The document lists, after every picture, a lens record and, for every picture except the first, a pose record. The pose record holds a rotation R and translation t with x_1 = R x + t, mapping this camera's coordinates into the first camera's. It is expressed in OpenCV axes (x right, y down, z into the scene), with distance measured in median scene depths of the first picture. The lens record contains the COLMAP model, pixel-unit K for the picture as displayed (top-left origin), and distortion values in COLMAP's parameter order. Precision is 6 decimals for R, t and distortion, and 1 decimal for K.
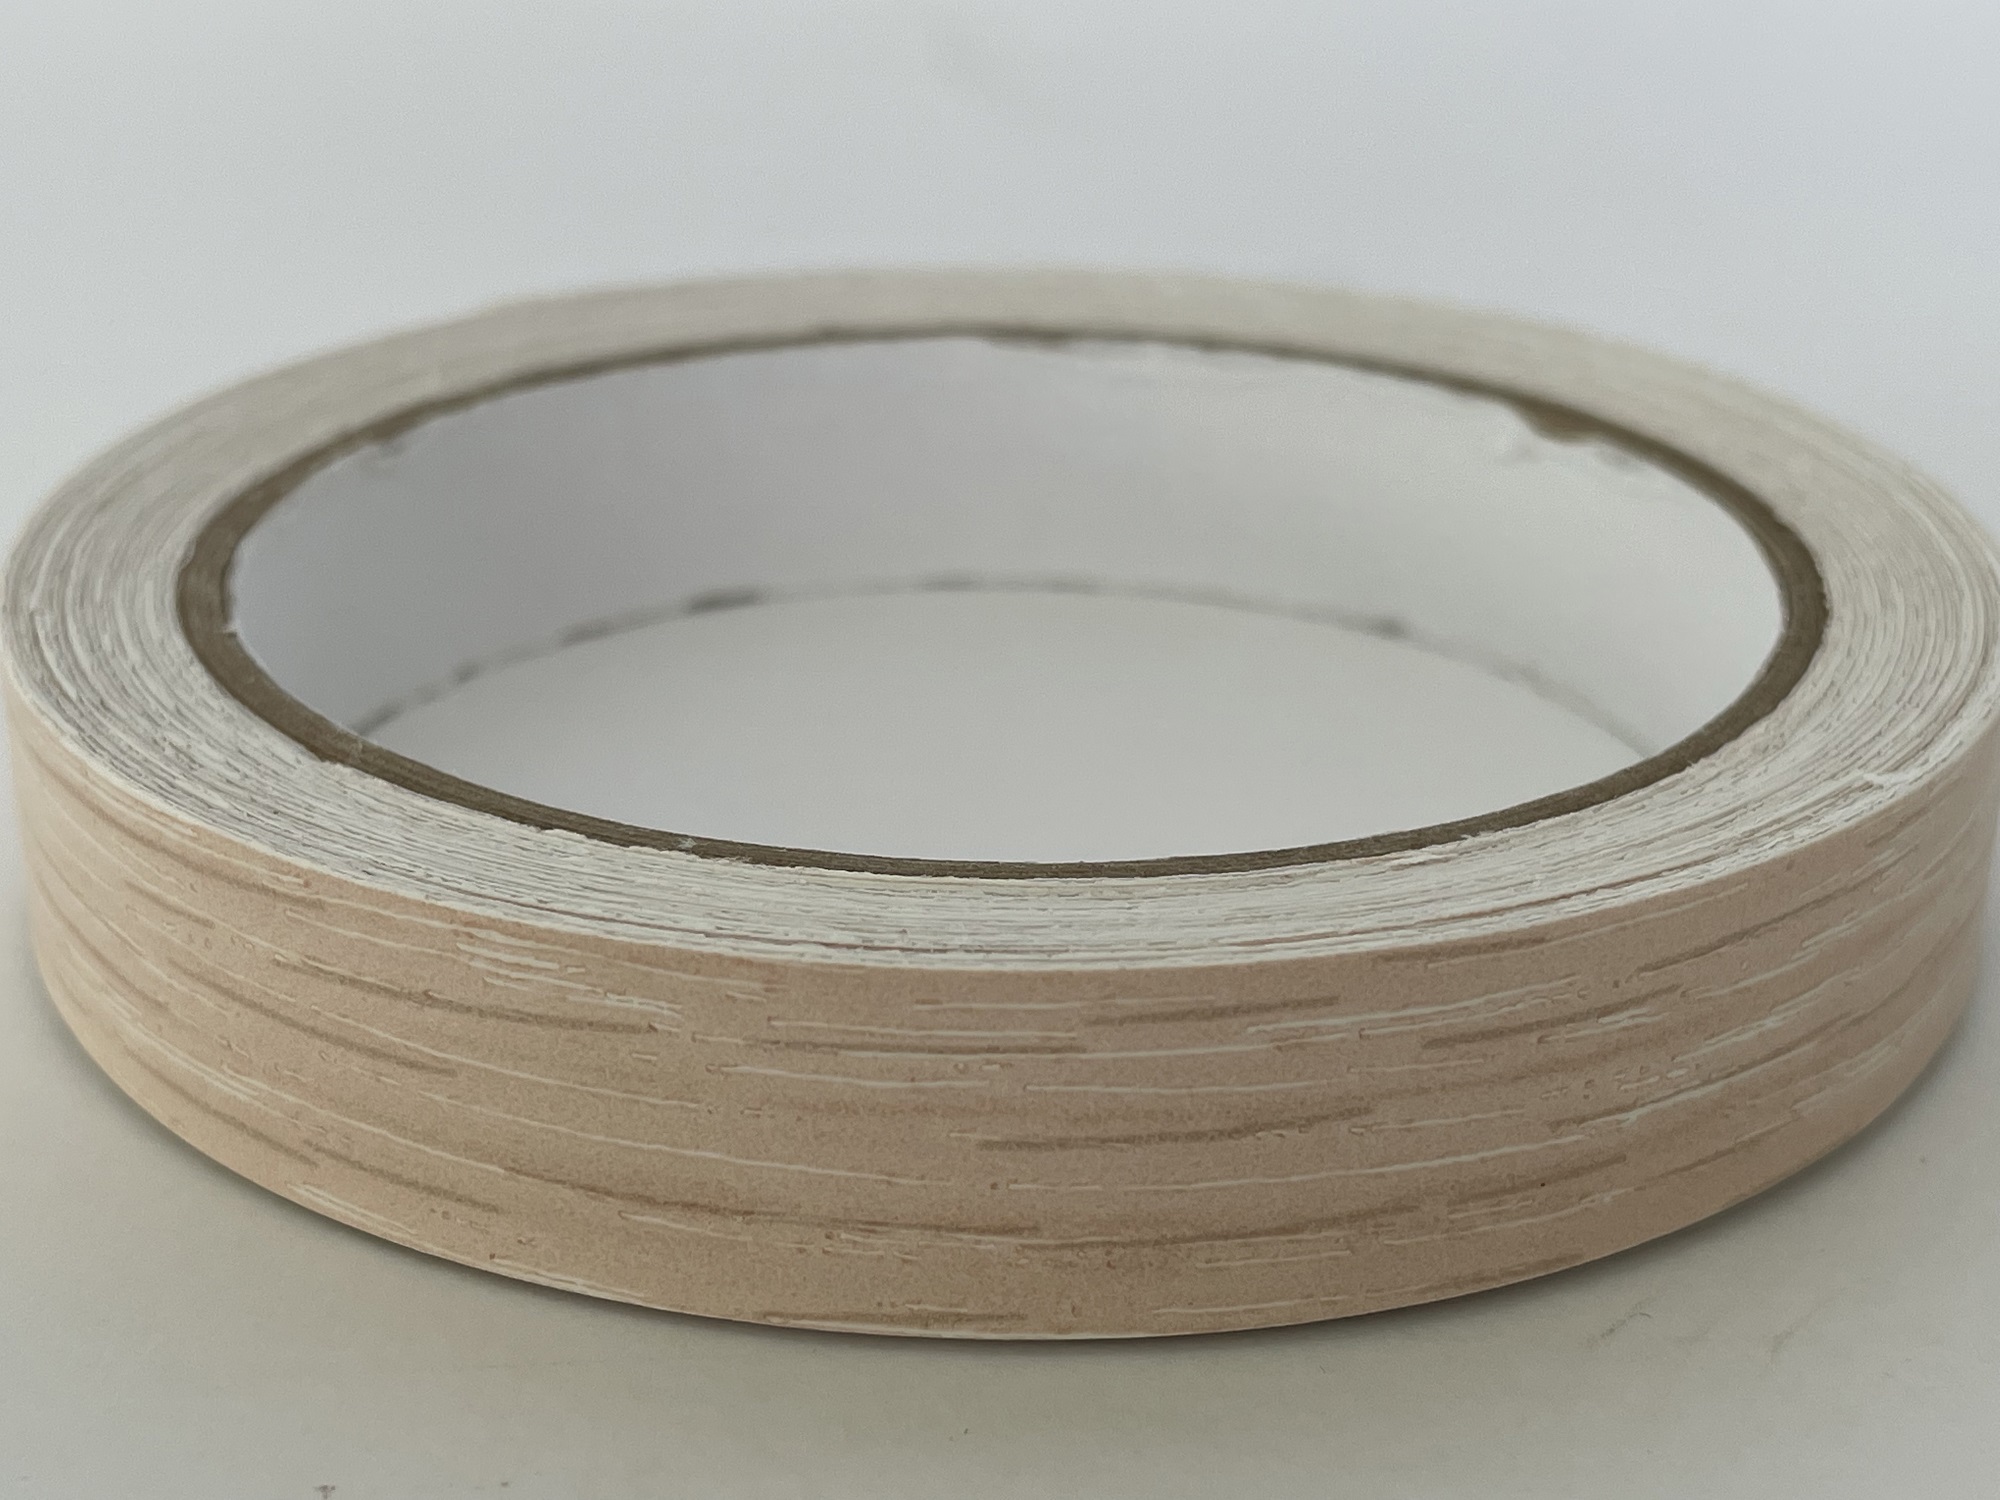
lens RADIAL K [[2980.4, 0, 999.9], [0, 2980.4, 740.3], [0, 0, 1]] dist [0.089749, 0.000000]
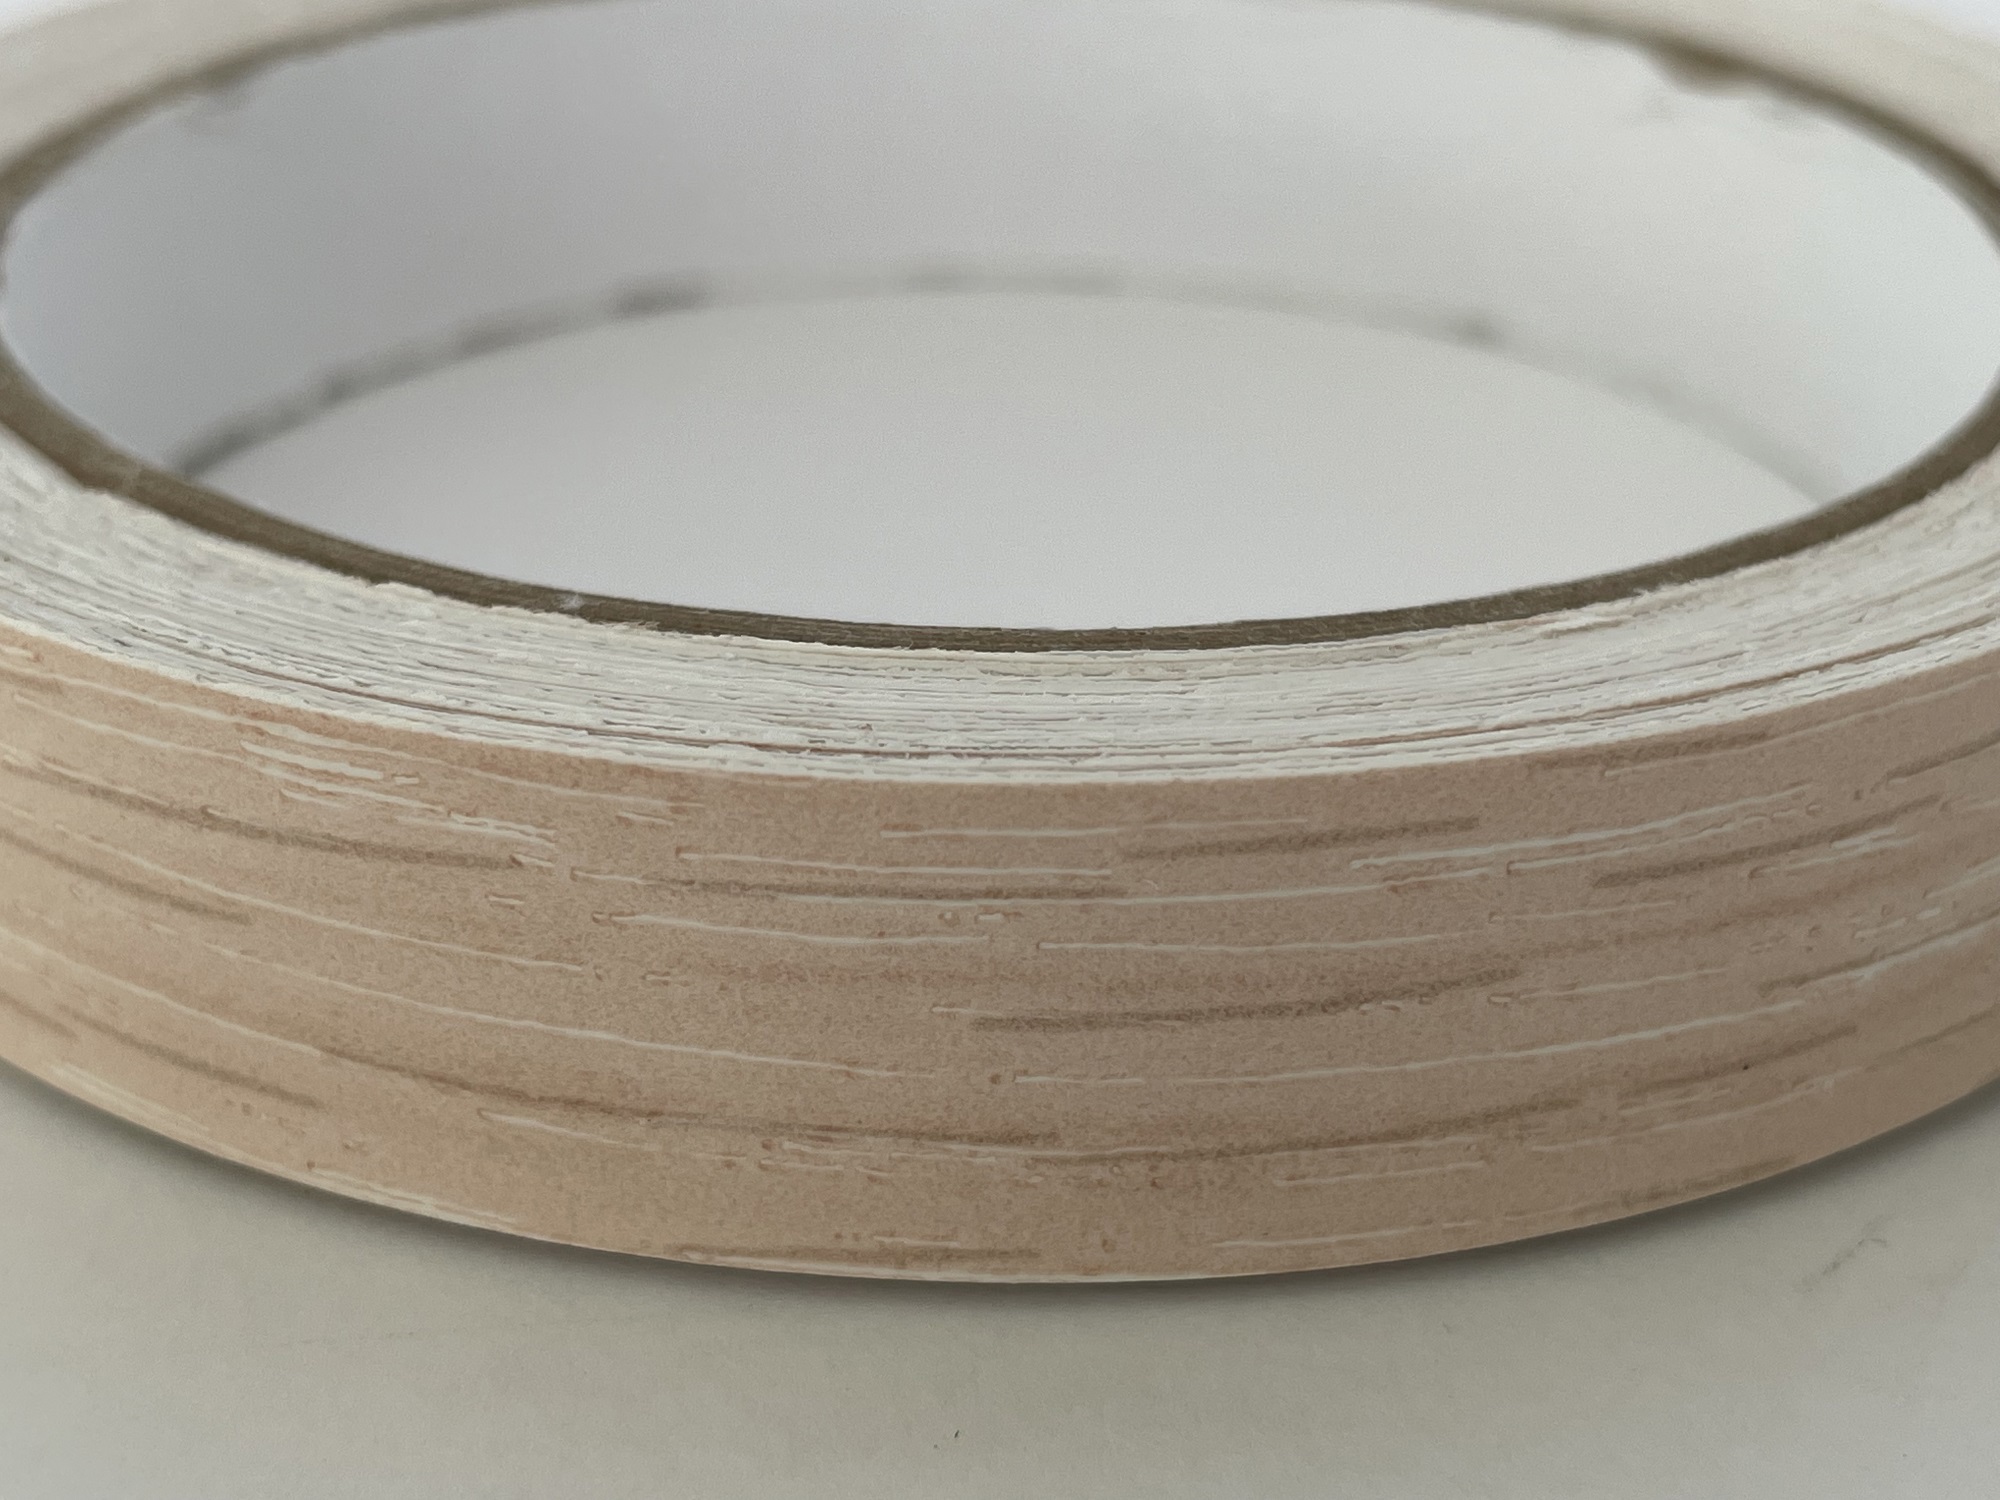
lens RADIAL K [[2980.4, 0, 1003.5], [0, 2980.4, 736.8], [0, 0, 1]] dist [0.089749, 0.000000]
pose [[0.999995, -0.001164, 0.002981, -0.001955], [0.000920, 0.996750, 0.080552, 0.009050], [-0.003066, -0.080549, 0.996746, 0.284627]]
